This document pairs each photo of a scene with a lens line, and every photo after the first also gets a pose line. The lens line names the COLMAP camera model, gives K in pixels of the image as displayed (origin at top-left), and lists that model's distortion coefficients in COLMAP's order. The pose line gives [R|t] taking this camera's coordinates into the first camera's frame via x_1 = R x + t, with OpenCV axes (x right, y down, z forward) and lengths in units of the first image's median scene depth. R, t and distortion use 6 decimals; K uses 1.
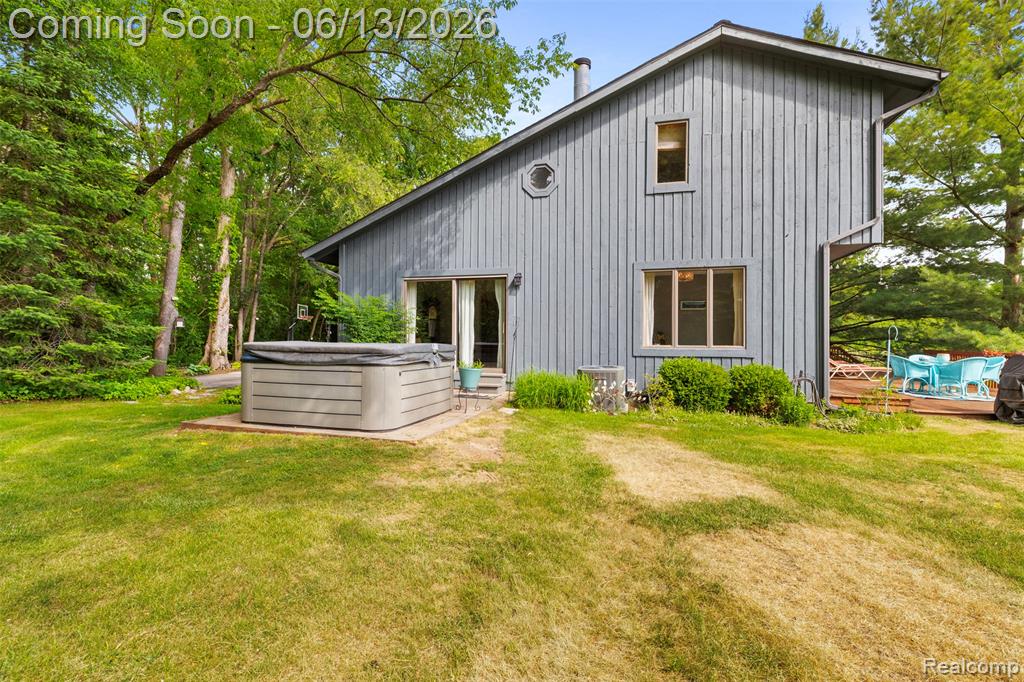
lens RADIAL K [[463.7, 0, 512.0], [0, 463.7, 341.0], [0, 0, 1]] dist [0.000744, 0.000106]
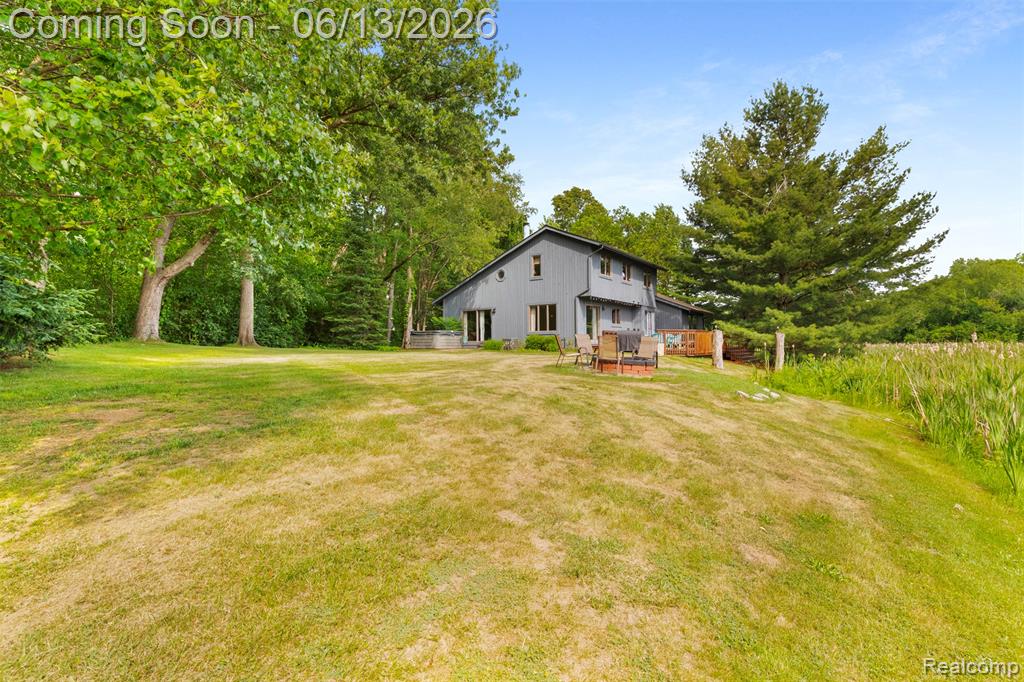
lens RADIAL K [[501.6, 0, 512.0], [0, 501.6, 341.0], [0, 0, 1]] dist [0.000126, -0.000011]
pose [[0.933566, -0.015560, -0.358068, 1.223302], [0.012310, 0.999860, -0.011355, 0.099200], [0.358194, 0.006193, 0.933626, -1.877300]]
